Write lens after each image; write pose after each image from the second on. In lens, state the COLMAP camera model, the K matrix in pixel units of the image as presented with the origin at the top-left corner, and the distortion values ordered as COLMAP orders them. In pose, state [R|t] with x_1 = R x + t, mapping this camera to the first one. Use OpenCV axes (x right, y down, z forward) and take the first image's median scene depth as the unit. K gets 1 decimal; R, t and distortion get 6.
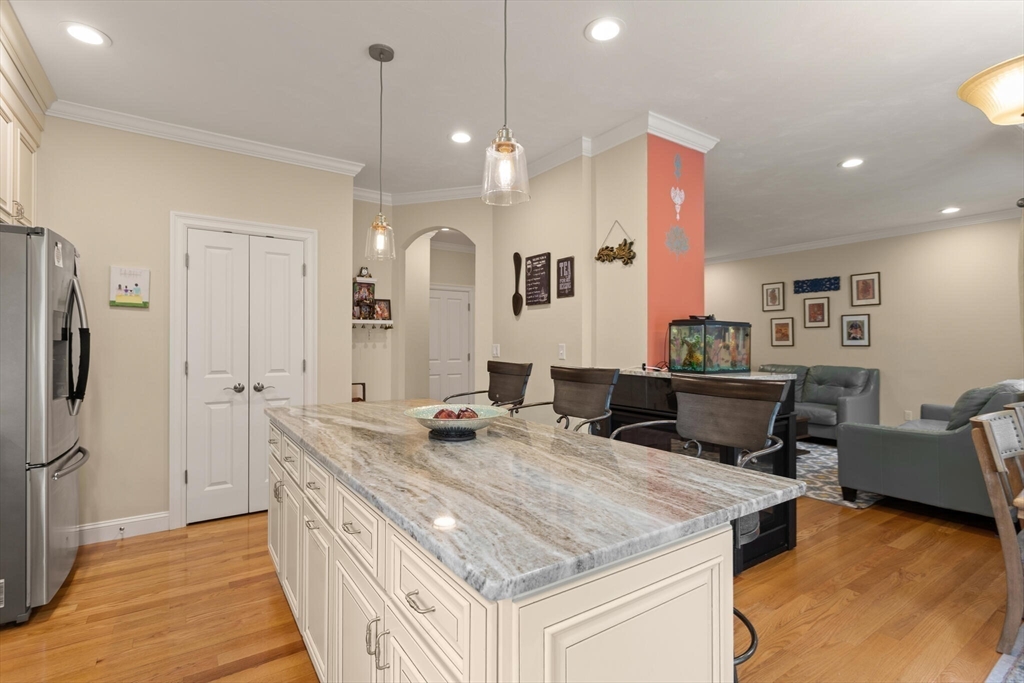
lens RADIAL K [[484.7, 0, 508.7], [0, 484.7, 341.5], [0, 0, 1]] dist [-0.002212, -0.000064]
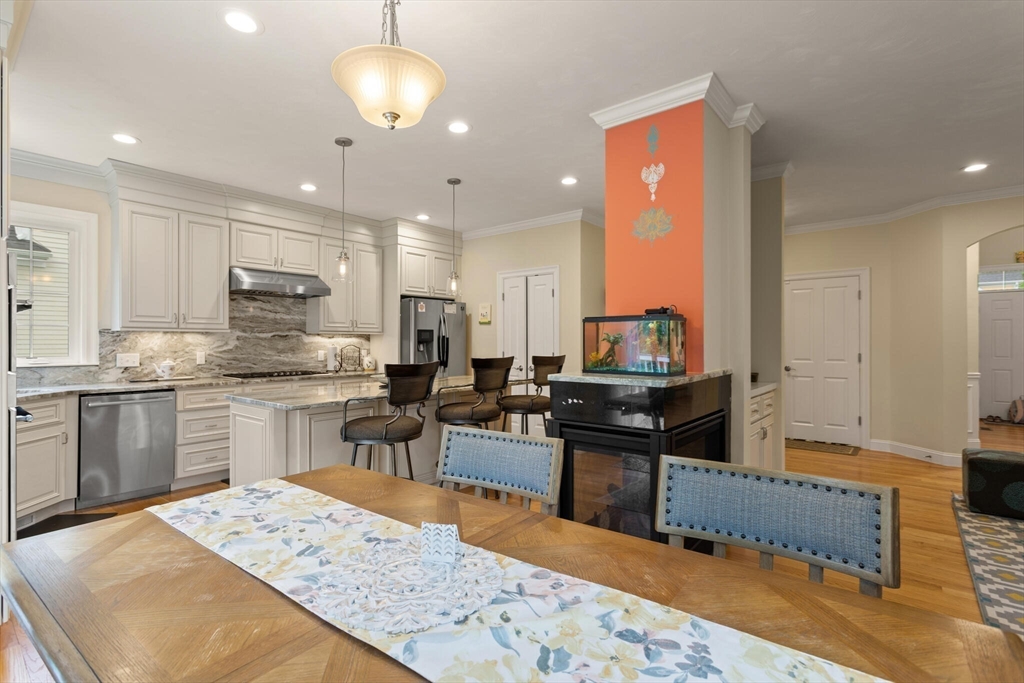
lens RADIAL K [[484.7, 0, 508.7], [0, 484.7, 341.5], [0, 0, 1]] dist [-0.002212, -0.000064]
pose [[0.290467, -0.003187, -0.956880, 1.122029], [0.006379, 0.999979, -0.001394, 0.004729], [0.956864, -0.005699, 0.290481, 0.493230]]
